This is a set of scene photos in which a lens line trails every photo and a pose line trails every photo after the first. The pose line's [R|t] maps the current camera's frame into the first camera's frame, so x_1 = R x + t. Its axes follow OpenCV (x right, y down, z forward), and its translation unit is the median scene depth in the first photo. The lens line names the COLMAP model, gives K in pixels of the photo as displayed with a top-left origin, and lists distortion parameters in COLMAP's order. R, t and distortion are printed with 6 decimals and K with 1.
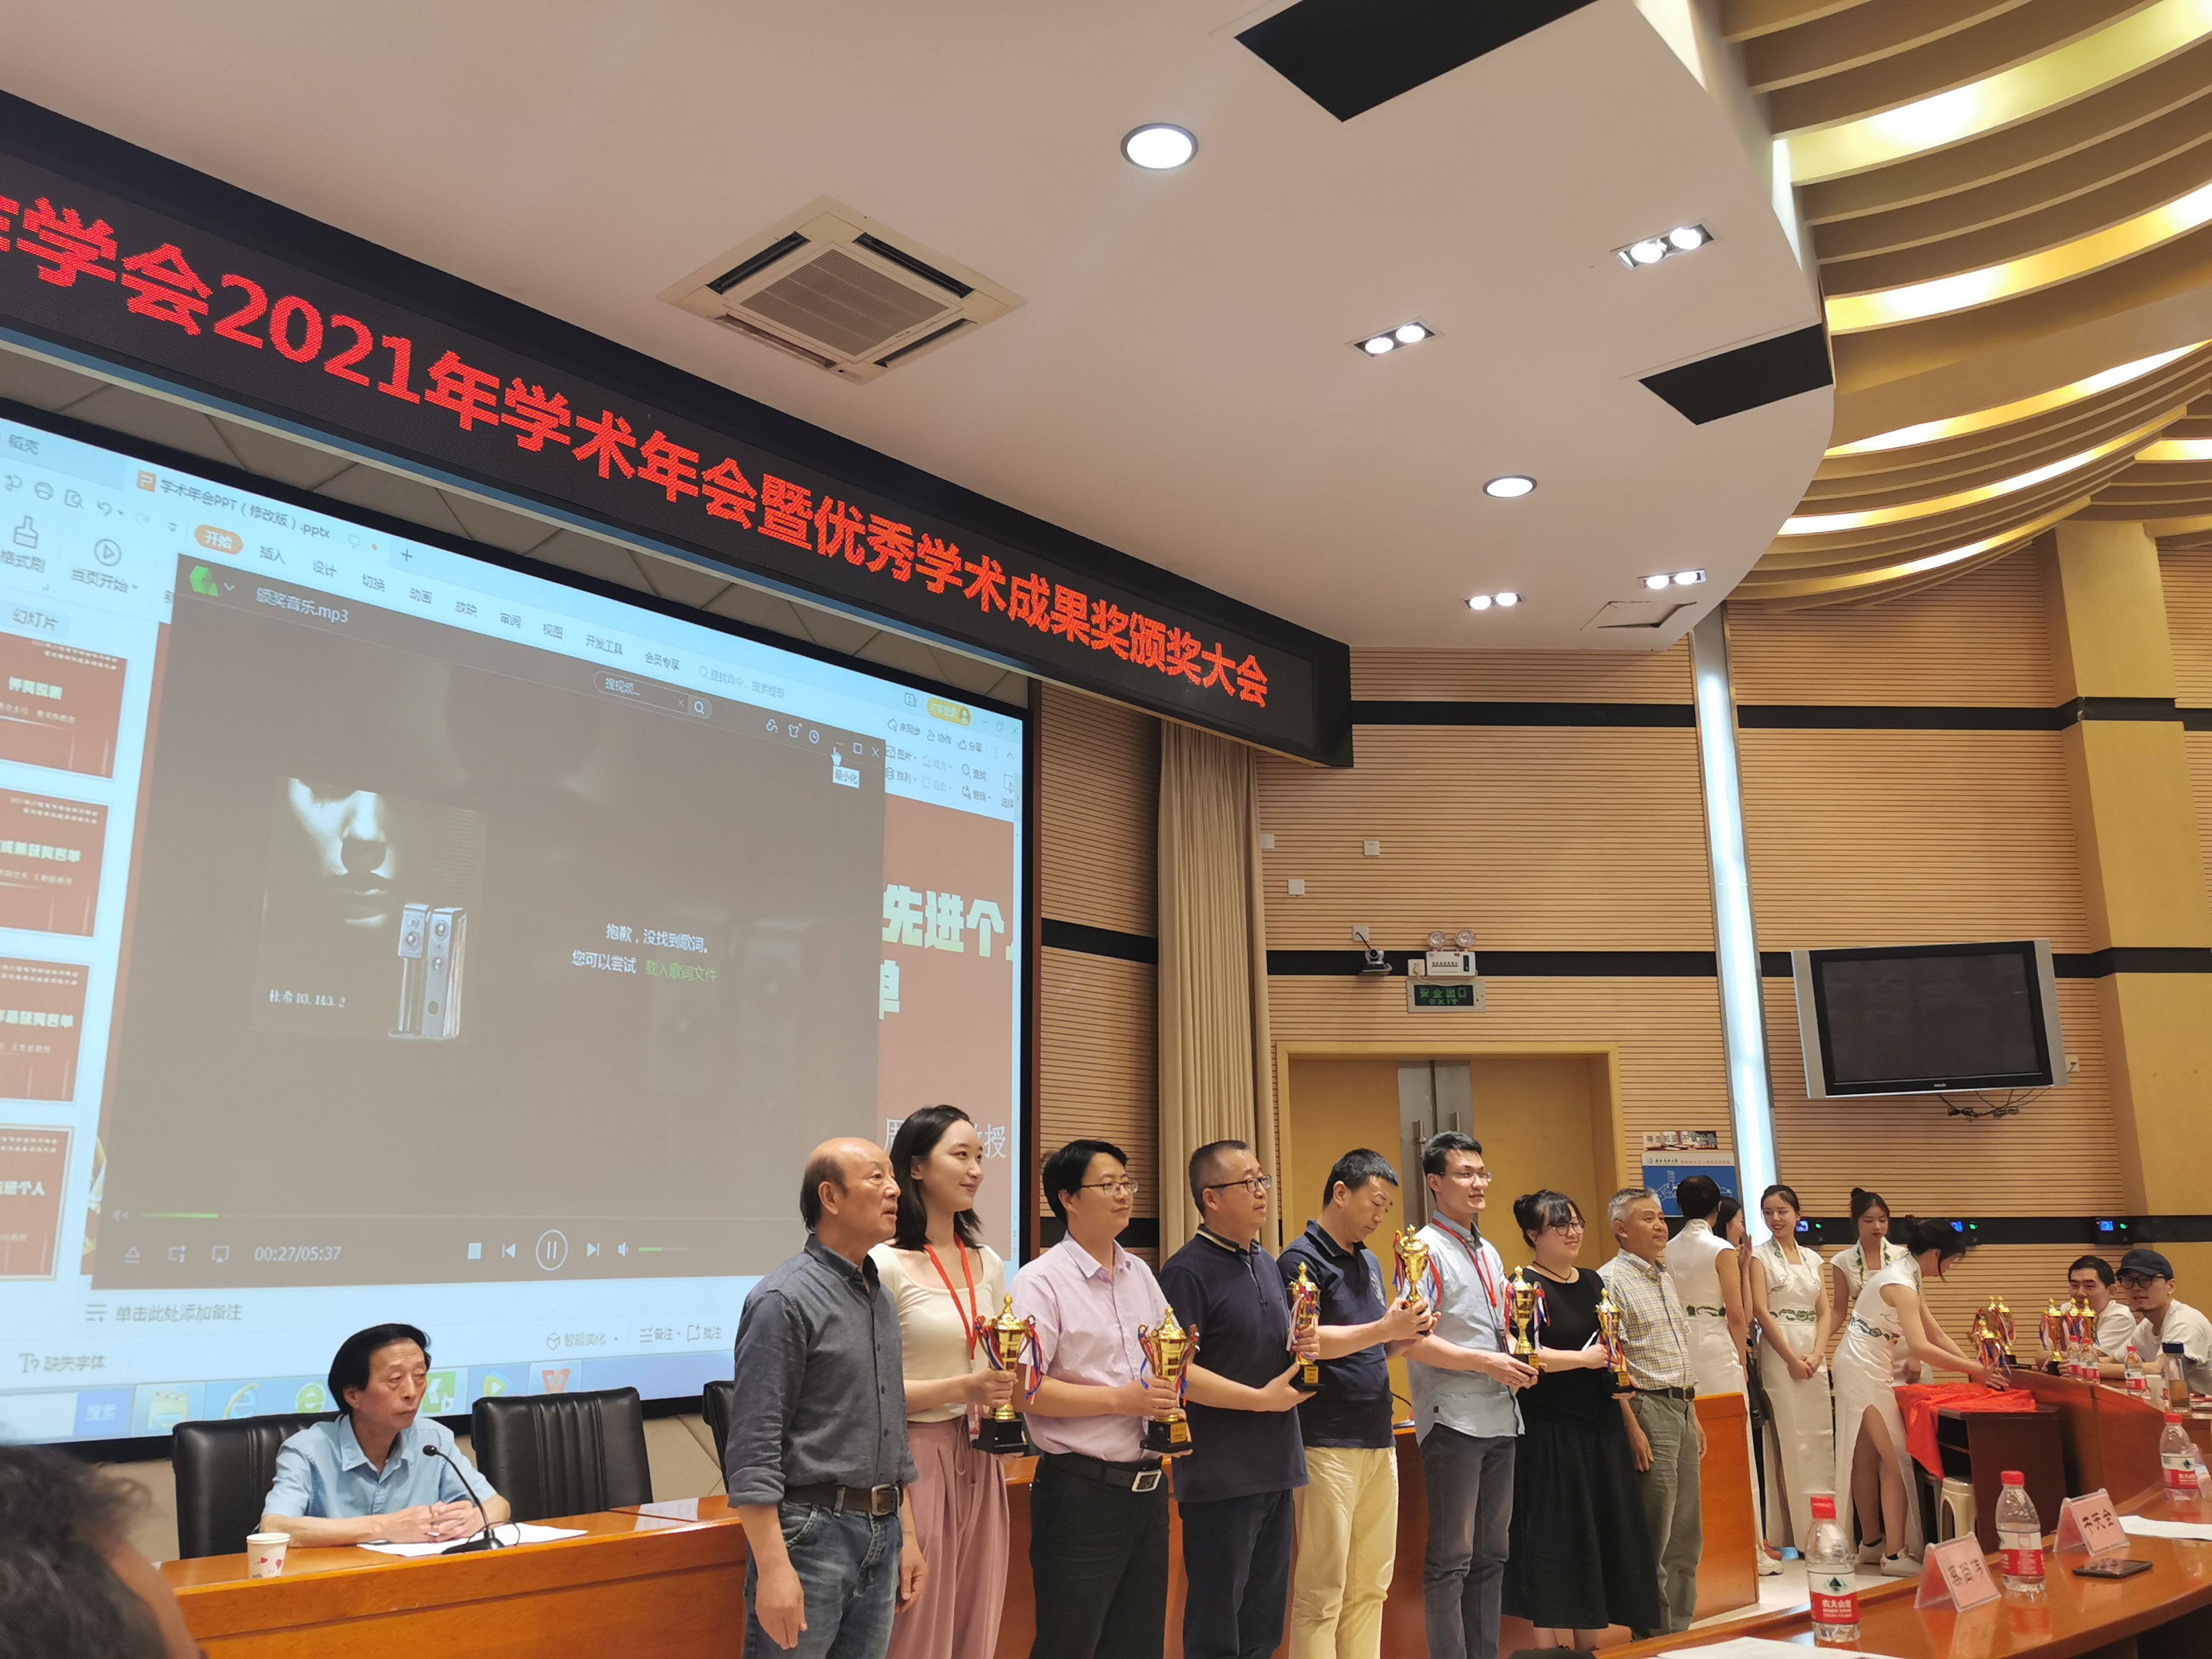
lens RADIAL K [[1808.6, 0, 1108.3], [0, 1808.6, 794.1], [0, 0, 1]] dist [0.006620, -0.009072]
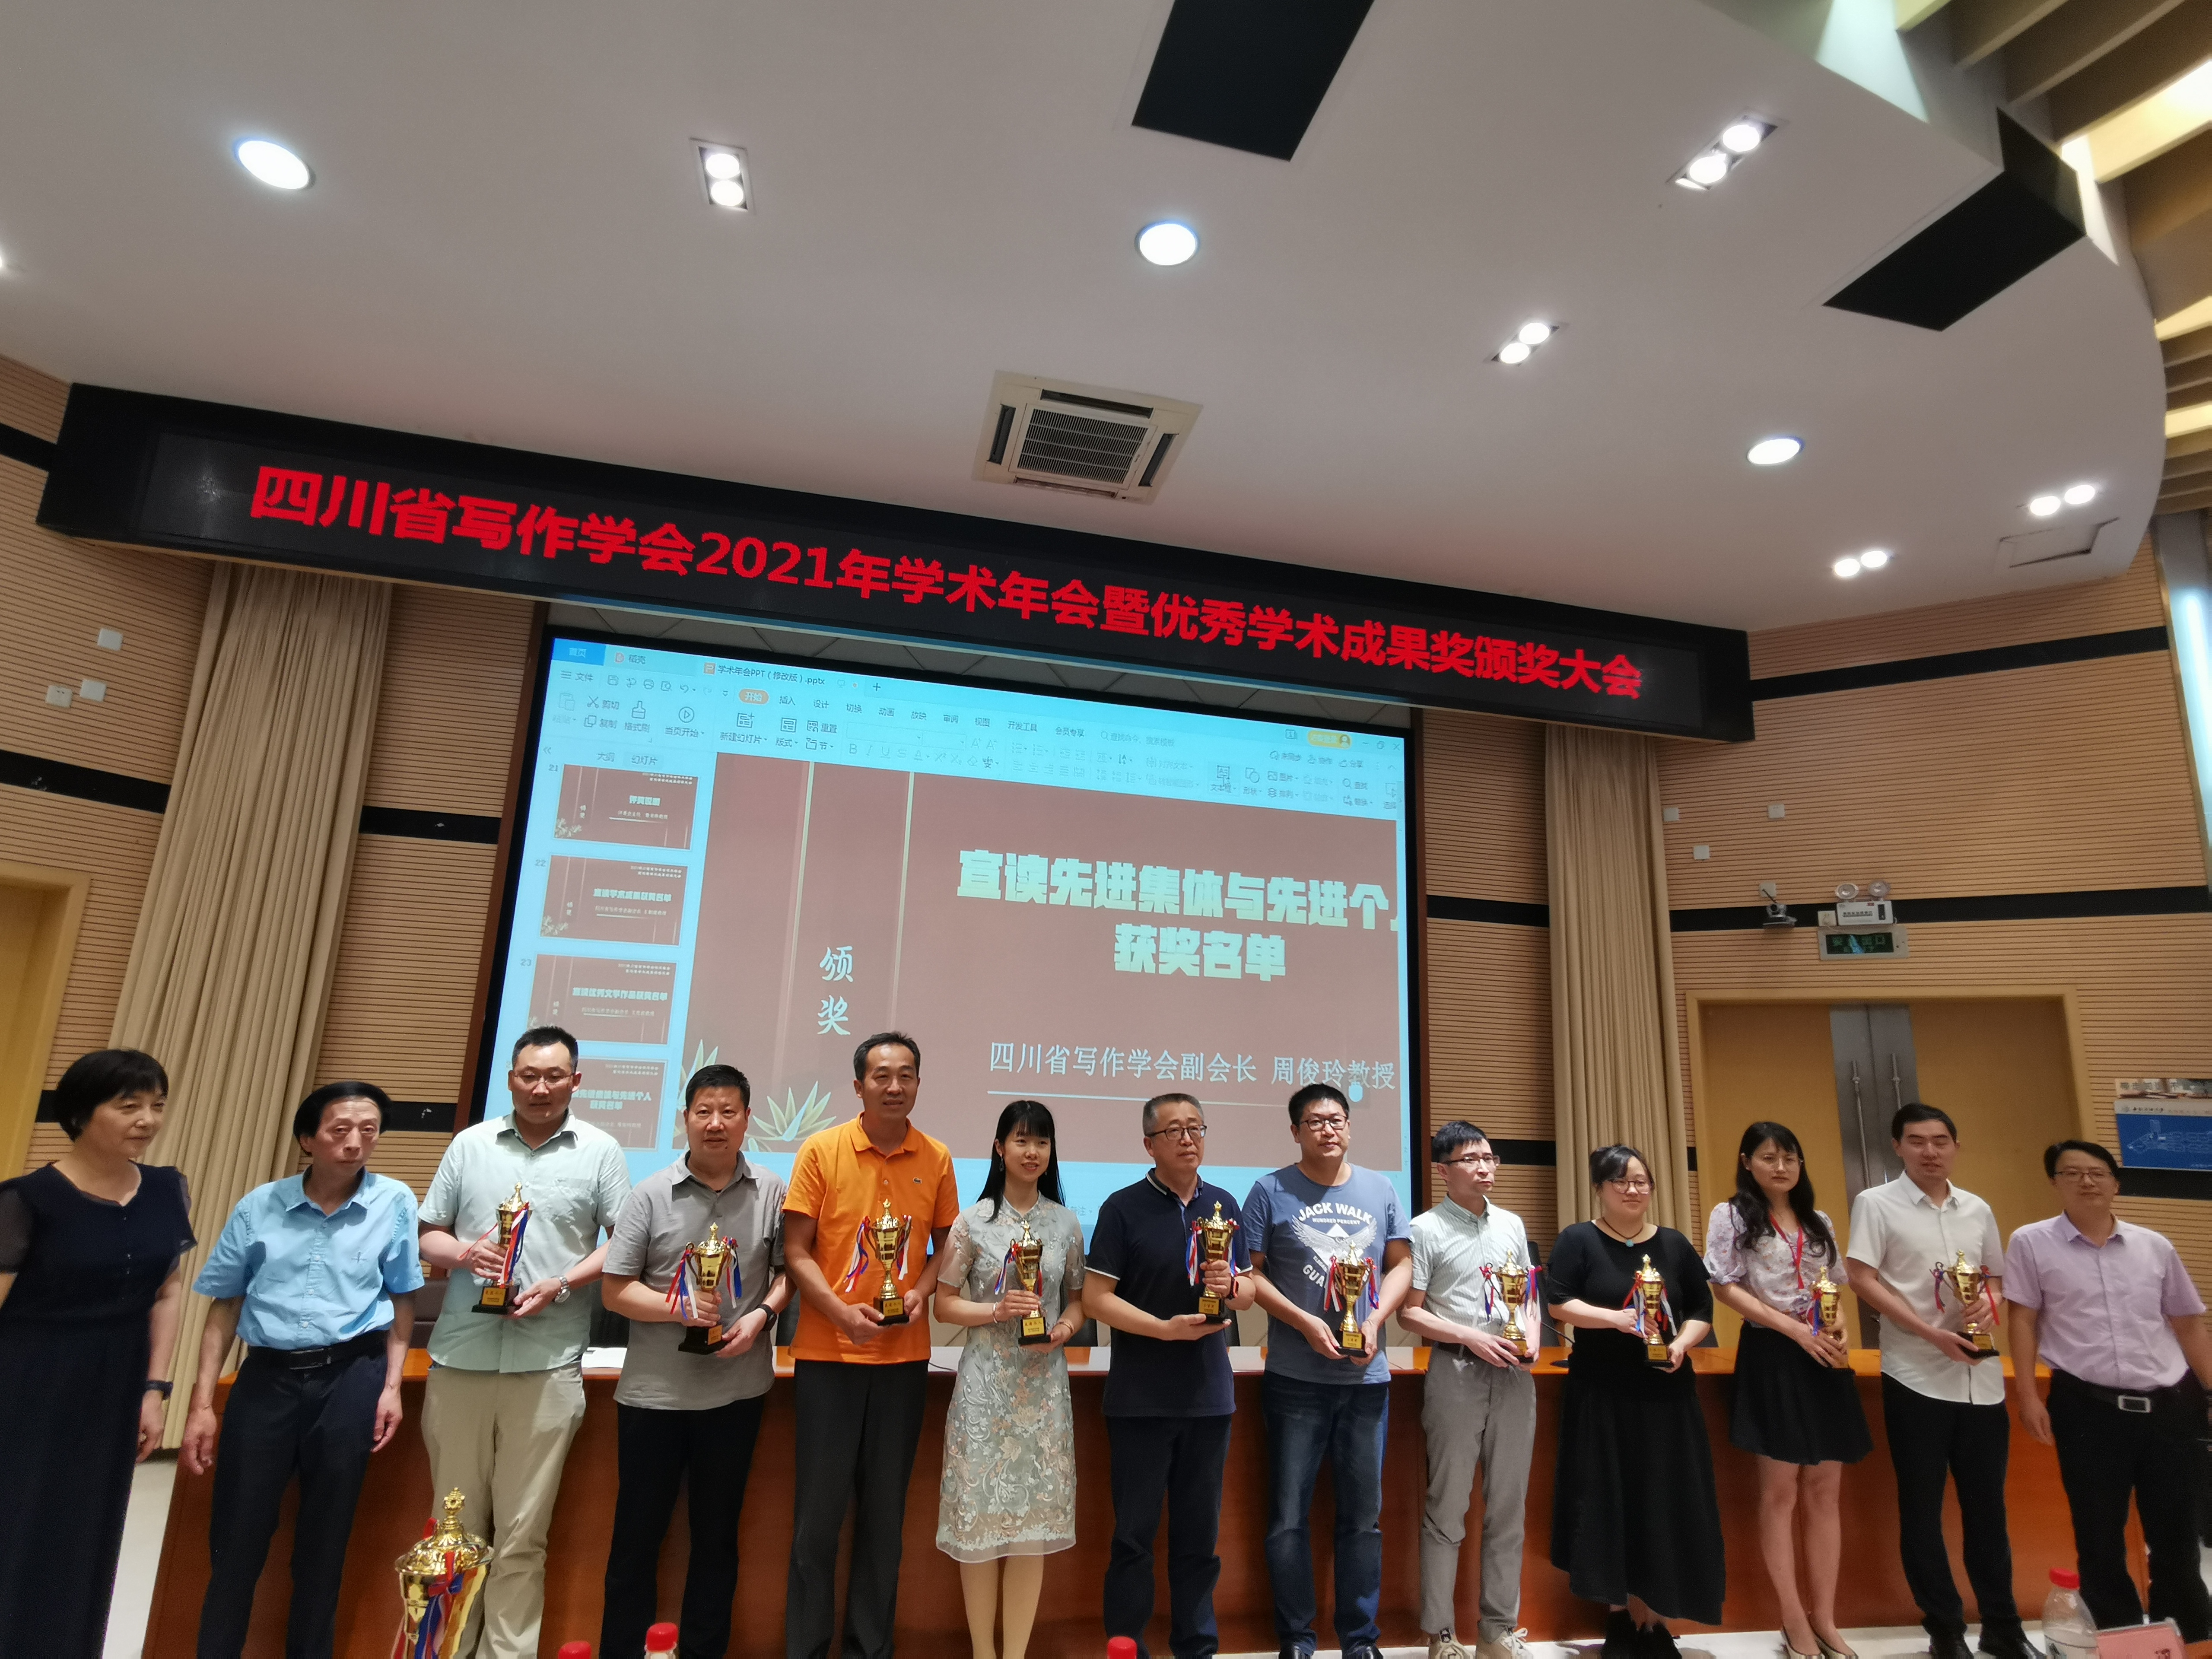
lens RADIAL K [[1211.3, 0, 1106.0], [0, 1211.3, 829.5], [0, 0, 1]] dist [-0.020643, 0.020481]
pose [[0.820617, -0.091700, -0.564073, 0.269755], [0.094275, 0.995241, -0.024642, 0.025190], [0.563649, -0.032956, 0.825357, 0.209136]]
